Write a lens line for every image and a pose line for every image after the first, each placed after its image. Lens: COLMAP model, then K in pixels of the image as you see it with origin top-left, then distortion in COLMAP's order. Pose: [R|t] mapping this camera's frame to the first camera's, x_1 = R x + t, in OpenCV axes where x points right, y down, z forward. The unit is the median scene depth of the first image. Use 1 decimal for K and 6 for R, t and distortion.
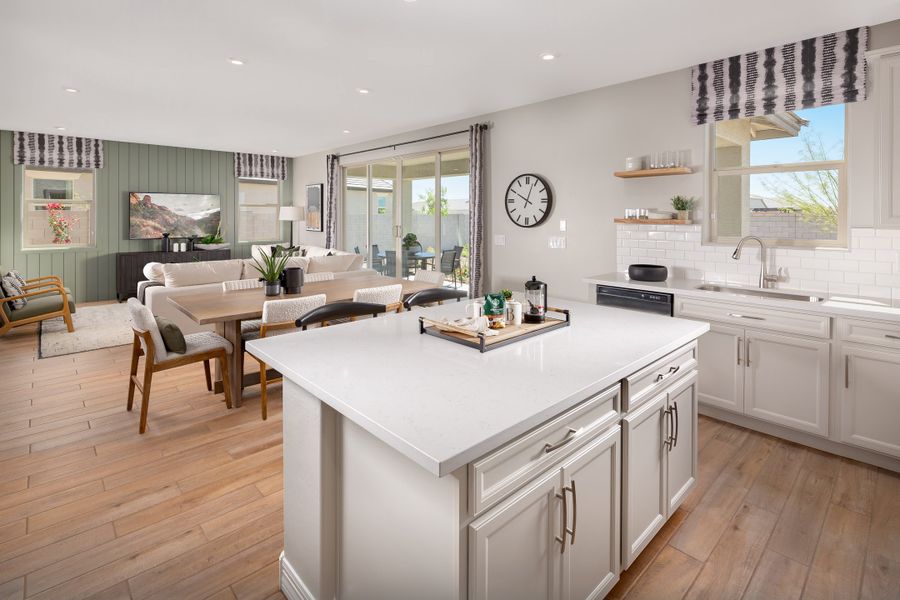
lens RADIAL K [[437.6, 0, 439.8], [0, 437.6, 218.4], [0, 0, 1]] dist [-0.001997, -0.001811]
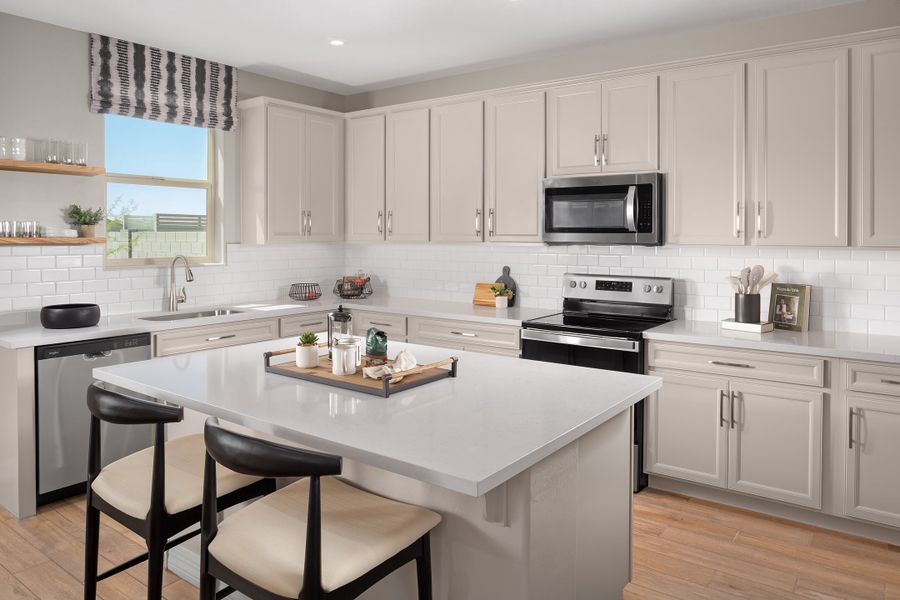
lens RADIAL K [[629.0, 0, 449.9], [0, 629.0, 238.4], [0, 0, 1]] dist [-0.004957, -0.001395]
pose [[-0.187830, -0.006652, 0.982179, -0.612961], [0.003912, 0.999964, 0.007520, -0.001955], [-0.982194, 0.005255, -0.187797, 0.619227]]
